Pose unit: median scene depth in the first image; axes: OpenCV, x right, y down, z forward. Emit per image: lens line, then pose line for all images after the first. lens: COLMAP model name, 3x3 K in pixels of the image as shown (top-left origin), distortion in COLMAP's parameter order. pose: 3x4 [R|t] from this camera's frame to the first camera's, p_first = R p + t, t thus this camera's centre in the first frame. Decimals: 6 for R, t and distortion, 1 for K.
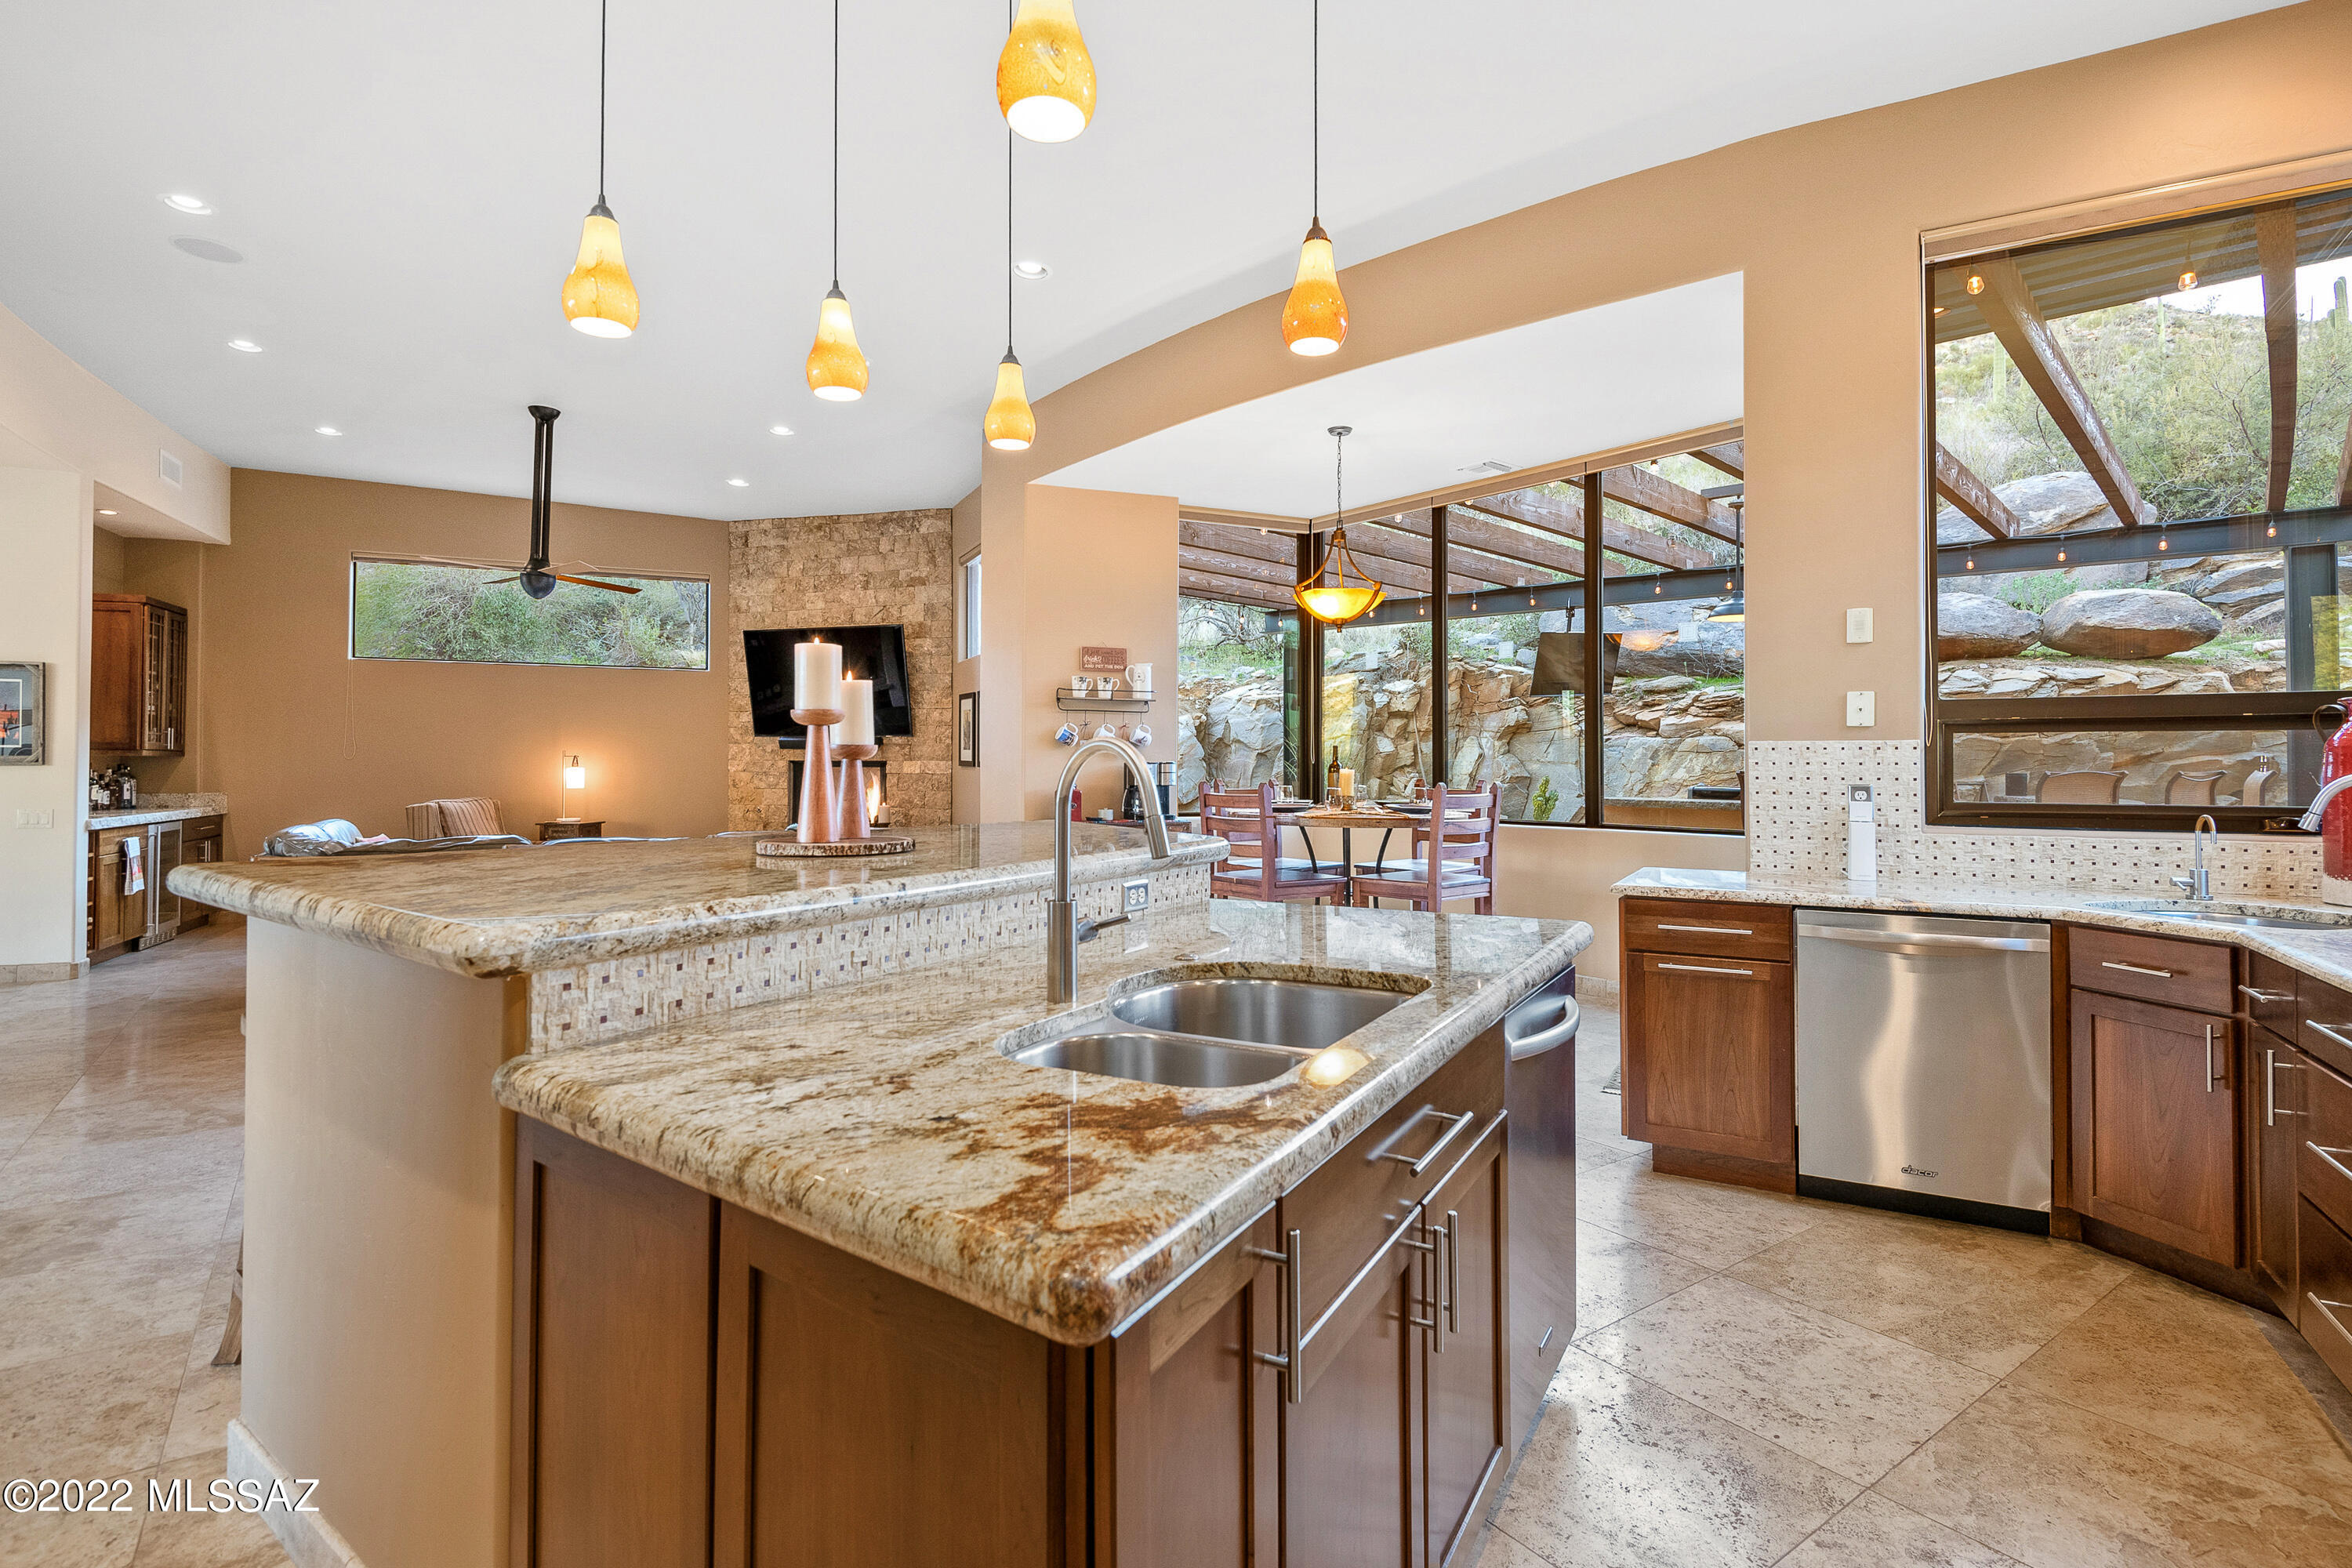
lens RADIAL K [[1132.1, 0, 1184.6], [0, 1132.1, 761.2], [0, 0, 1]] dist [0.000862, -0.008261]
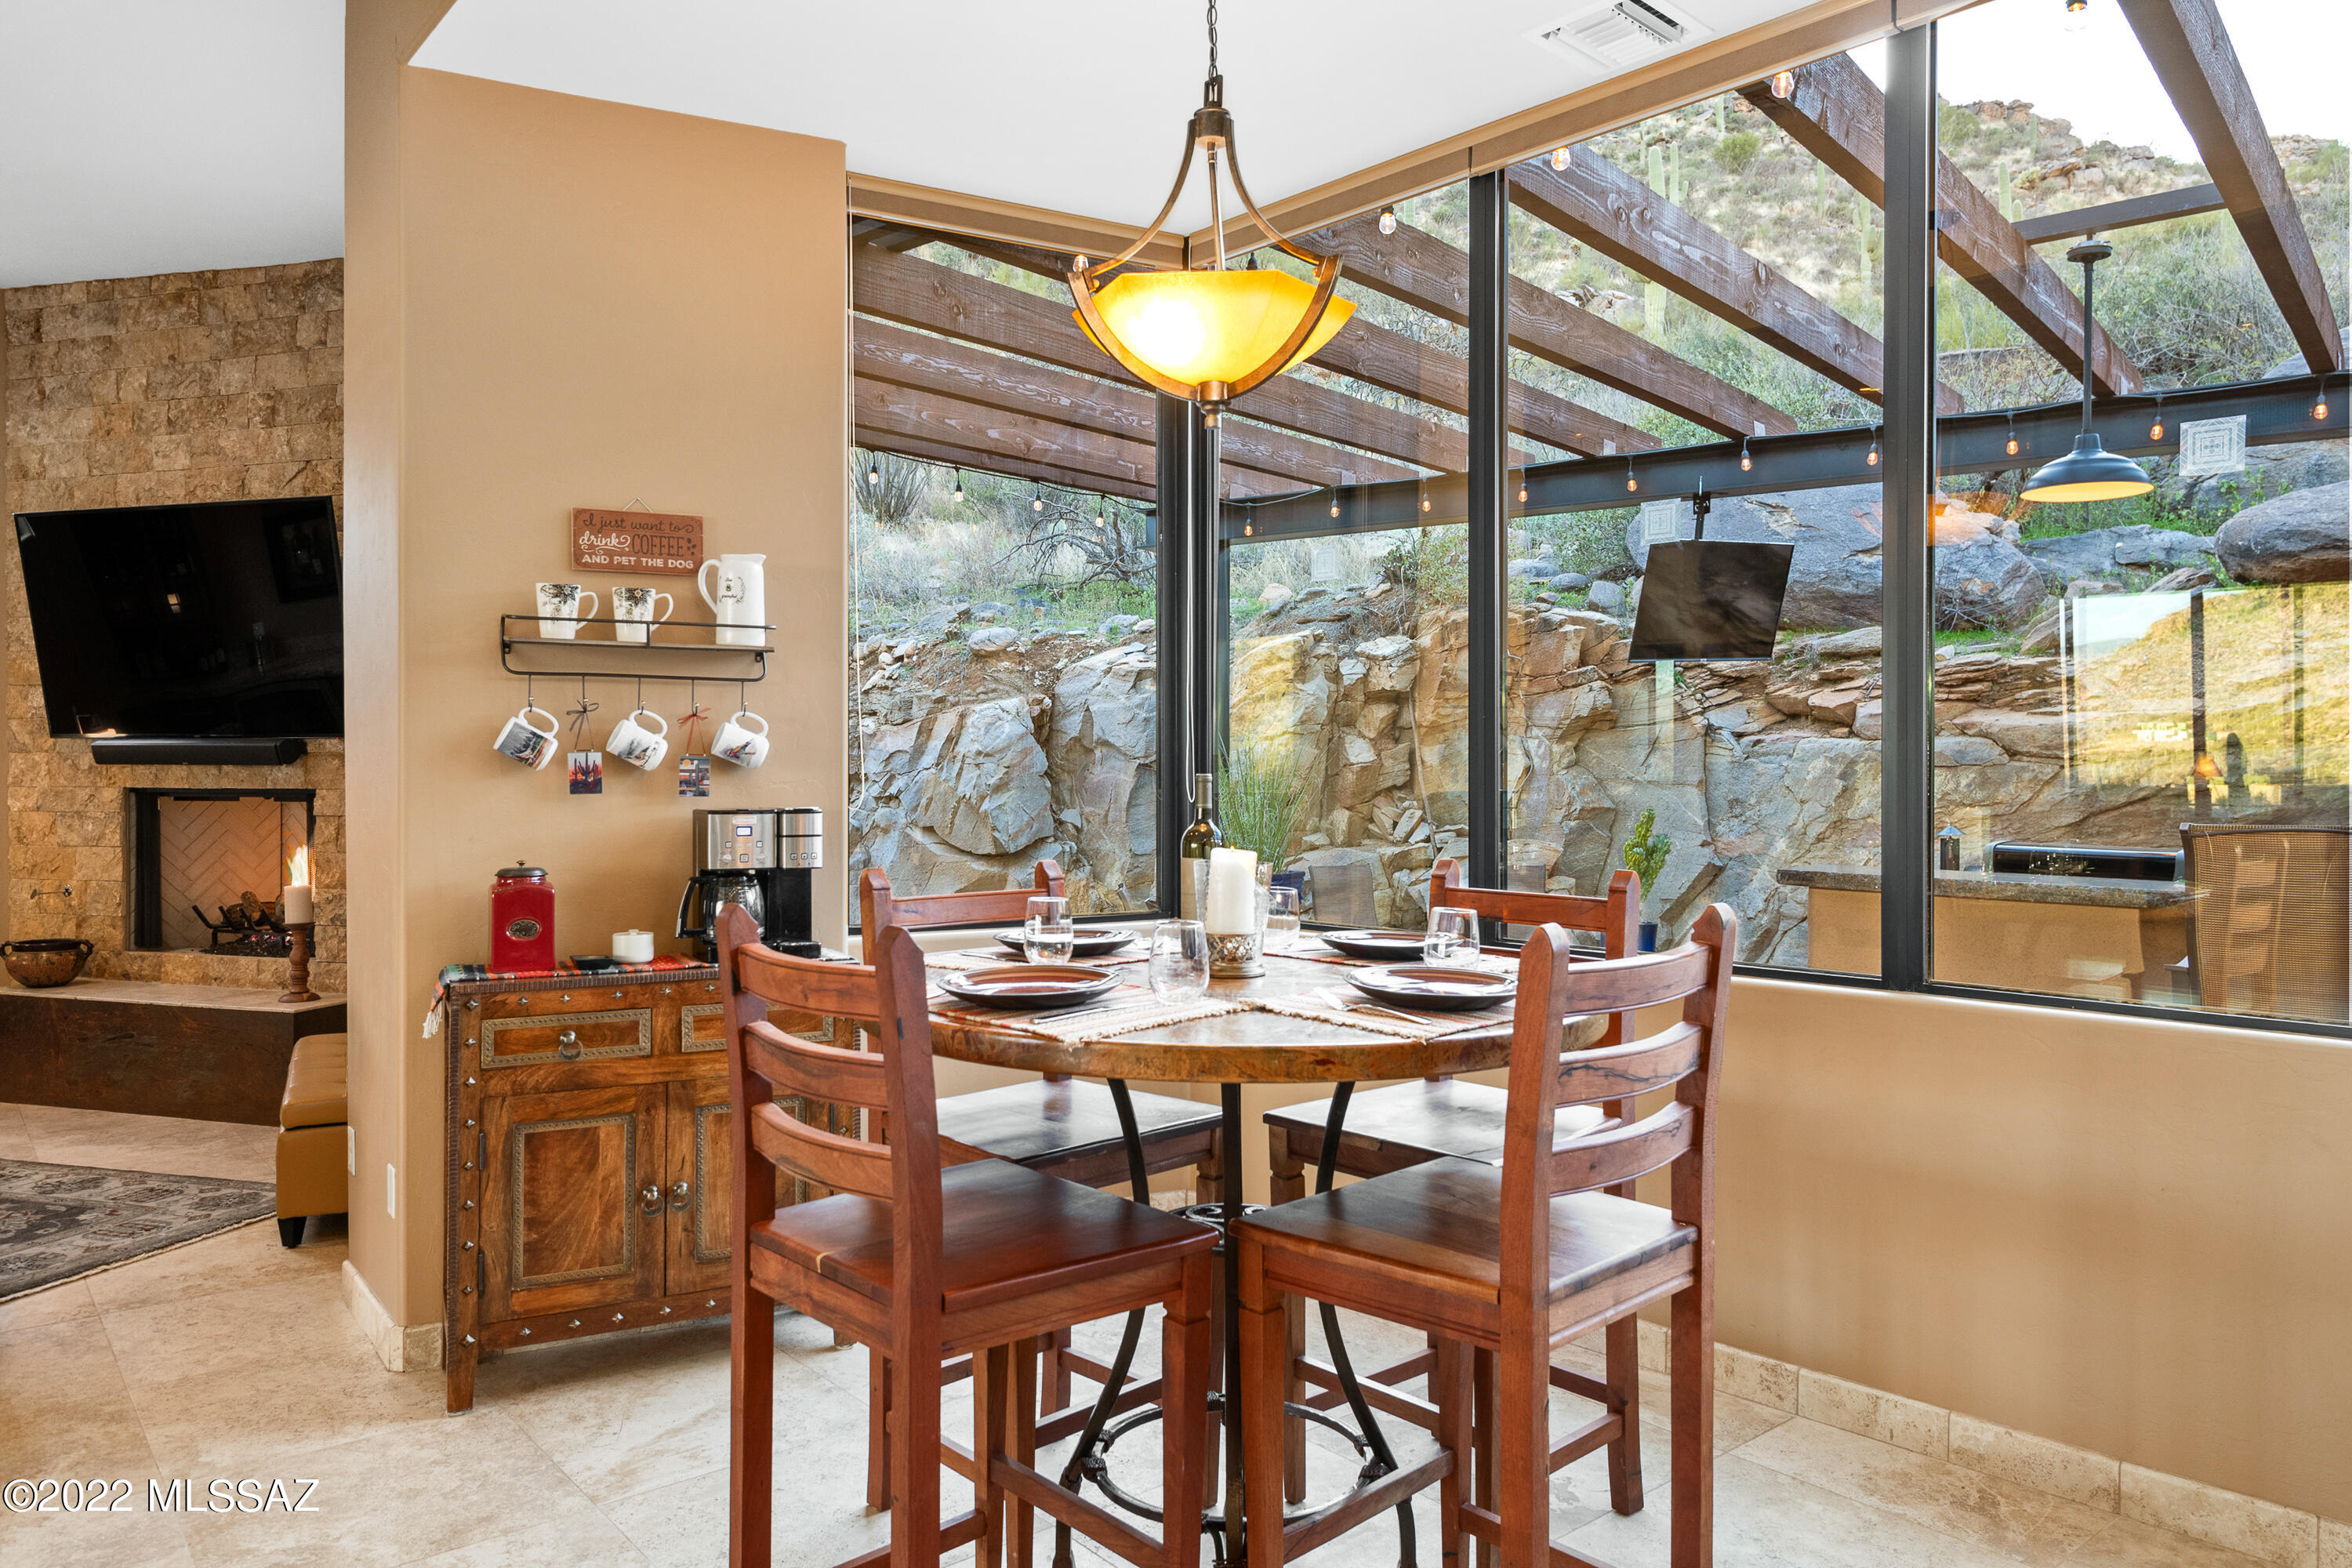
lens RADIAL K [[1602.2, 0, 1187.1], [0, 1602.2, 788.6], [0, 0, 1]] dist [0.005899, -0.002772]
pose [[0.997782, -0.002099, 0.066539, 0.052660], [0.001235, 0.999914, 0.013027, -0.008338], [-0.066561, -0.012916, 0.997699, 0.286616]]
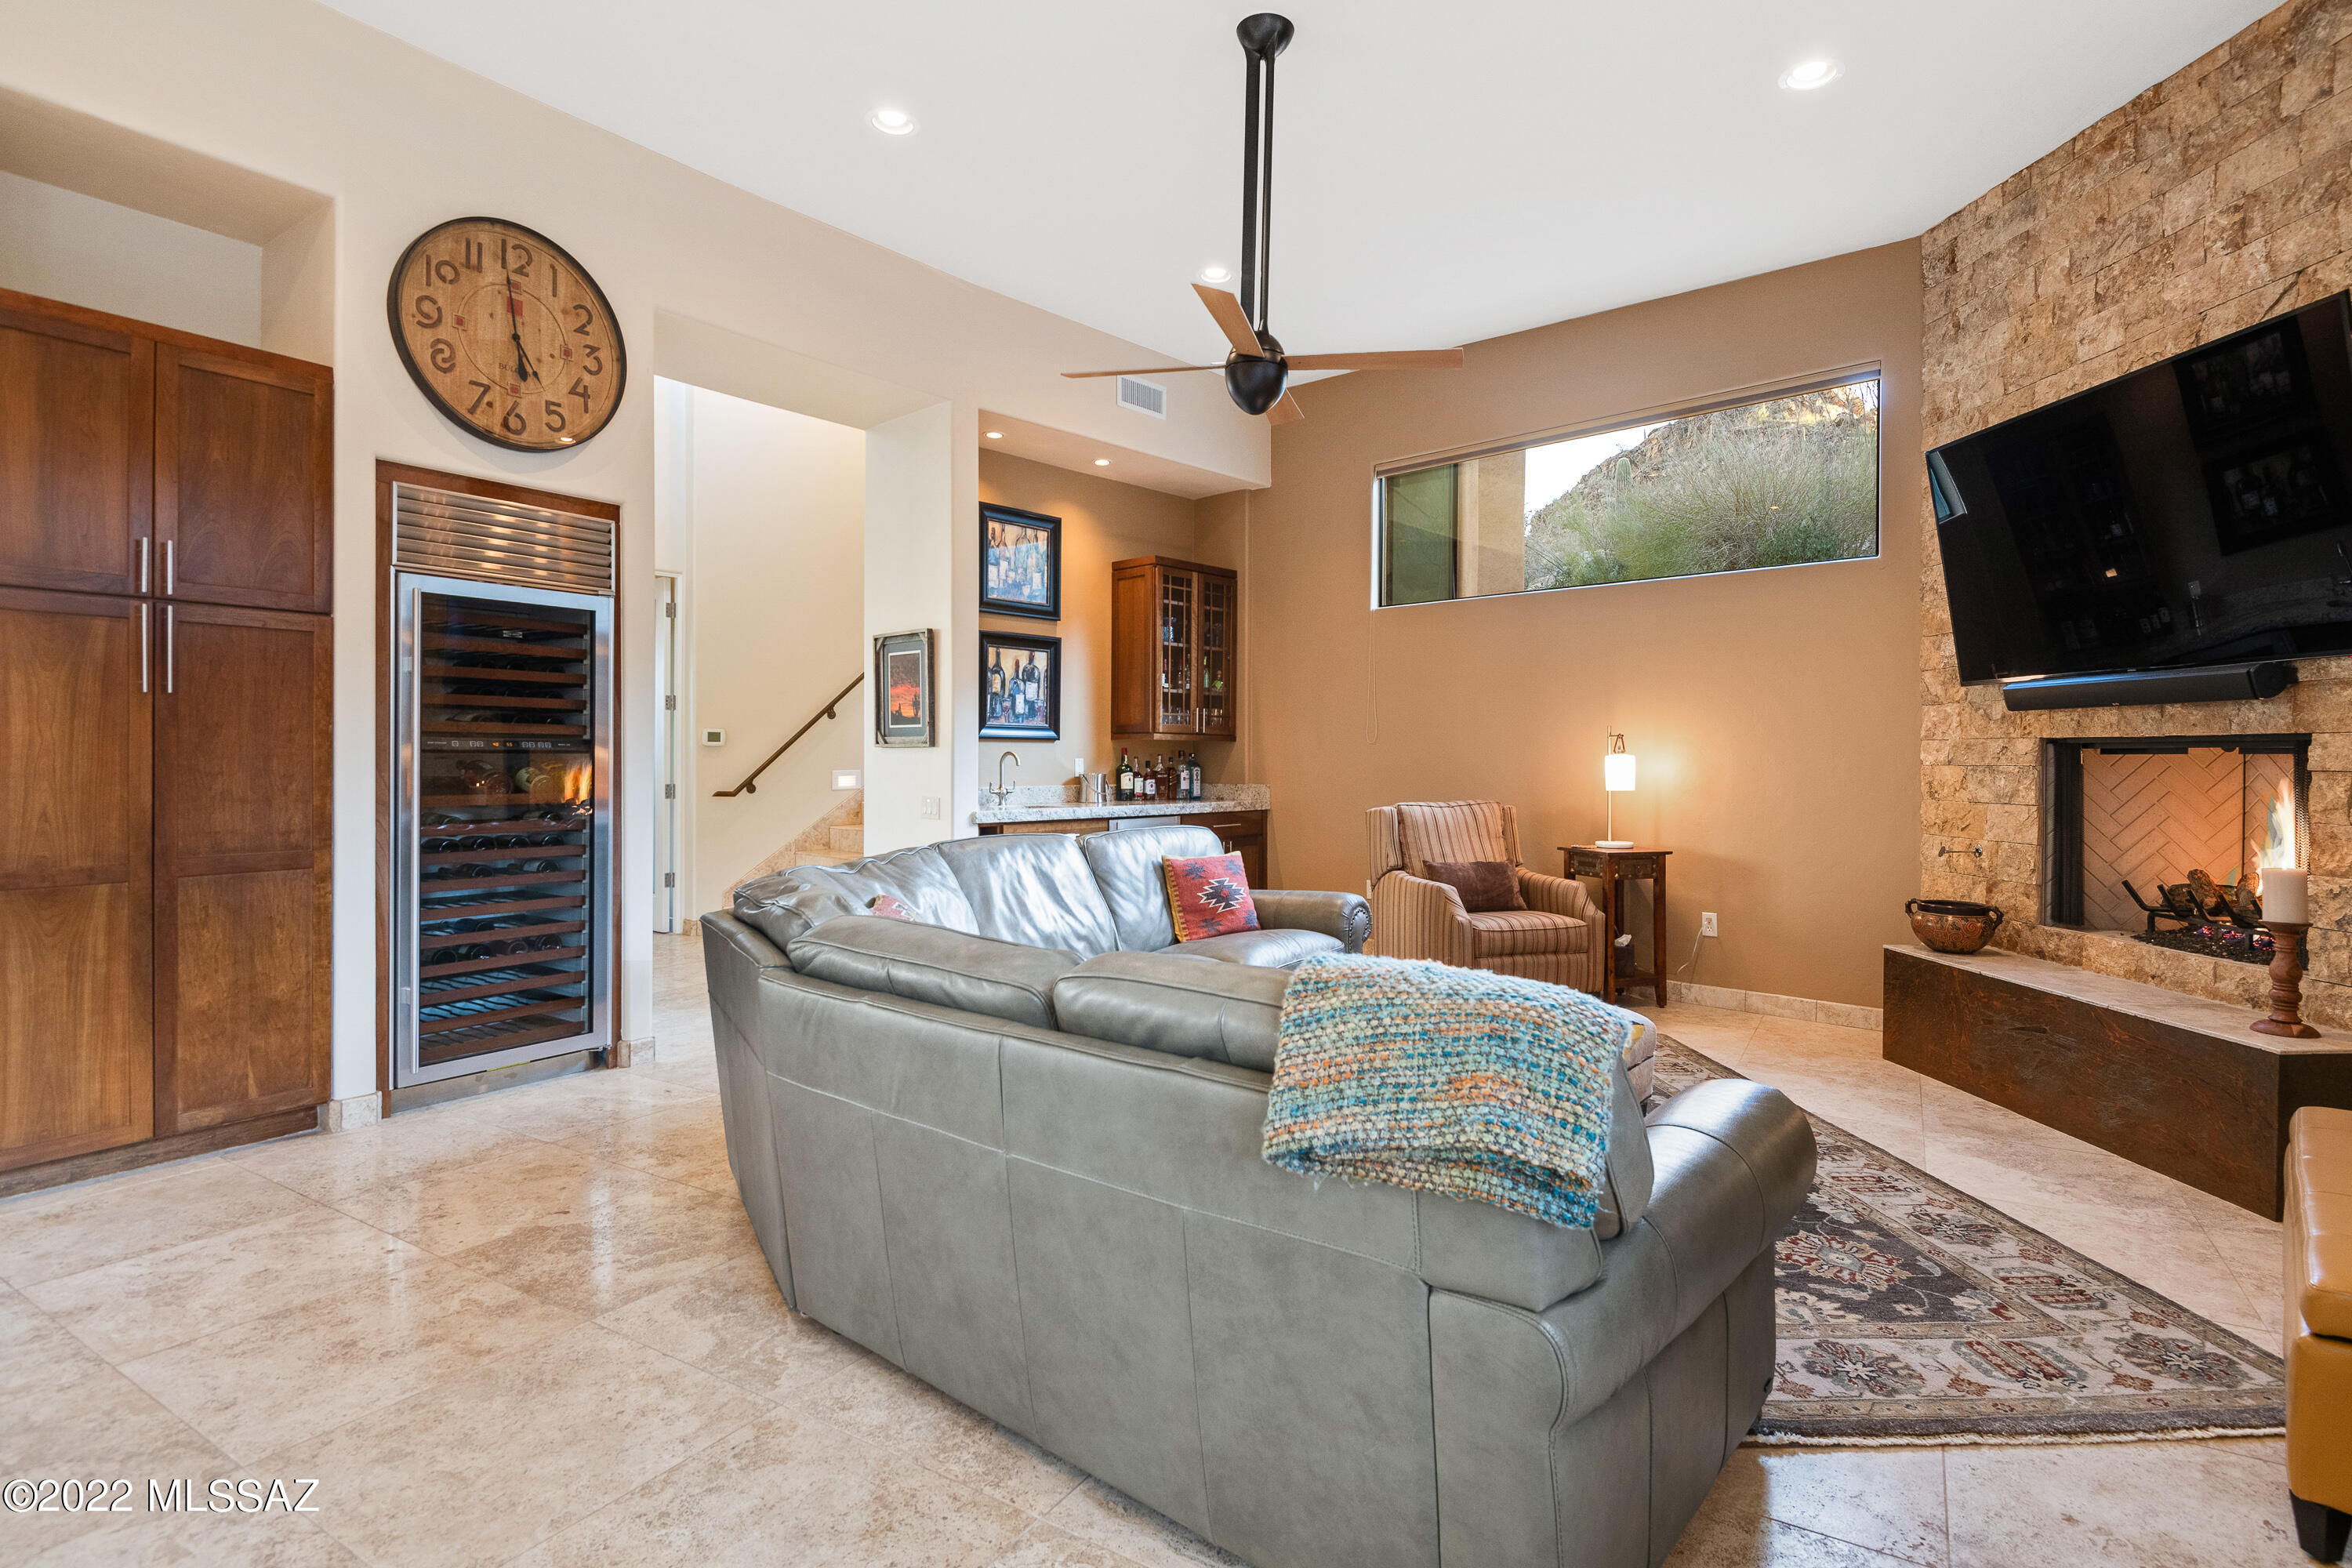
lens RADIAL K [[1132.1, 0, 1220.6], [0, 1132.1, 754.8], [0, 0, 1]] dist [0.000862, -0.008261]
pose [[0.400302, -0.003340, -0.916377, -0.086618], [-0.003104, 0.999983, -0.005001, 0.008525], [0.916378, 0.004846, 0.400284, 0.544326]]
